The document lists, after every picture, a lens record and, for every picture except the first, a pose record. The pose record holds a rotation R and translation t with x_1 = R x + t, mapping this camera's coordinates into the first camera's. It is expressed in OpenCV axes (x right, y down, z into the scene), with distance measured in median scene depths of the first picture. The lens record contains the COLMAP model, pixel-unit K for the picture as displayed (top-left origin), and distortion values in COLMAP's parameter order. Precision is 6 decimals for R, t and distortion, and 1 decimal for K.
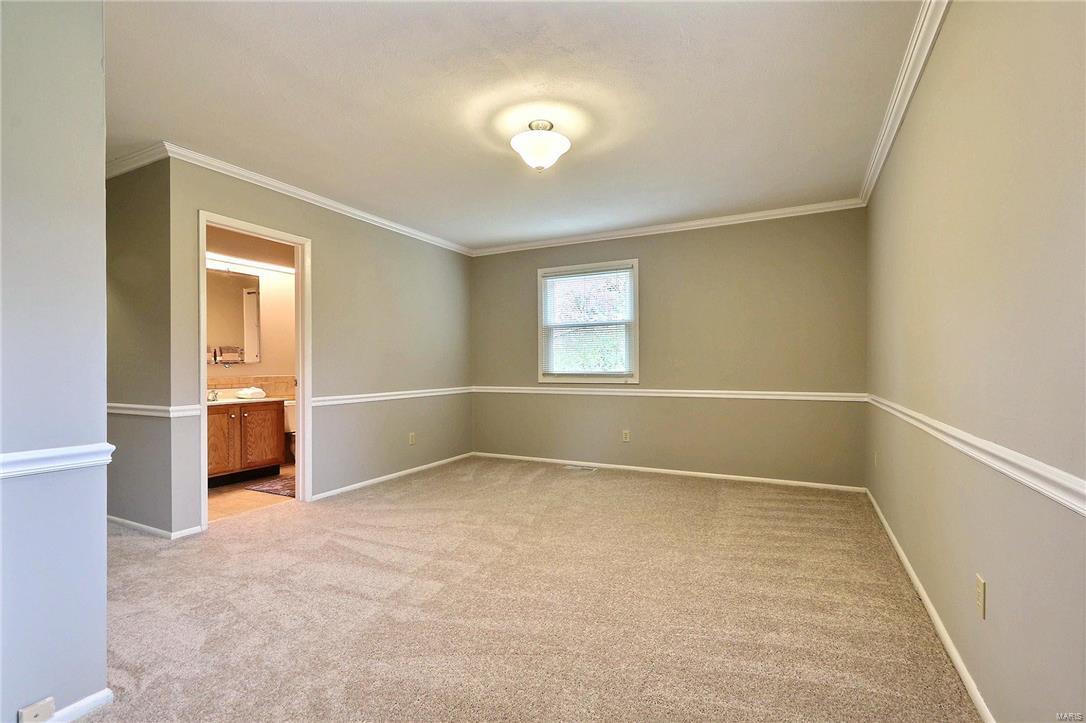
lens RADIAL K [[490.2, 0, 547.1], [0, 490.2, 371.0], [0, 0, 1]] dist [0.001150, -0.000874]
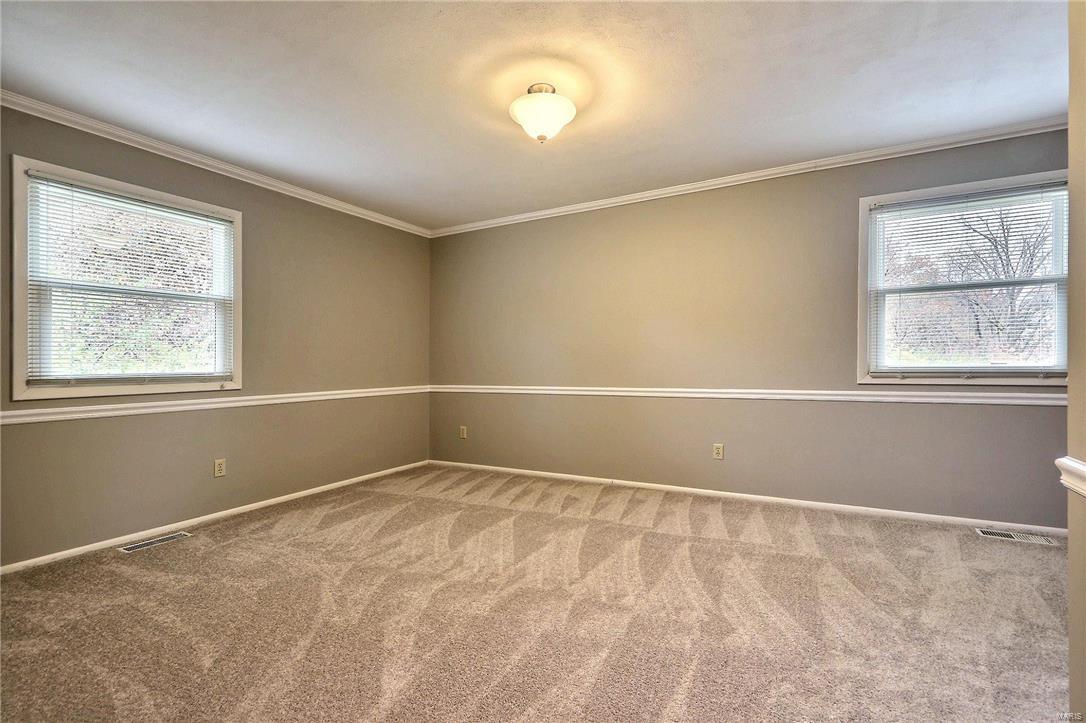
lens RADIAL K [[490.2, 0, 539.9], [0, 490.2, 363.1], [0, 0, 1]] dist [0.001150, -0.000874]
pose [[0.042104, 0.004502, 0.999103, -0.499378], [0.014864, 0.999876, -0.005132, -0.001432], [-0.999003, 0.015066, 0.042031, 0.534552]]
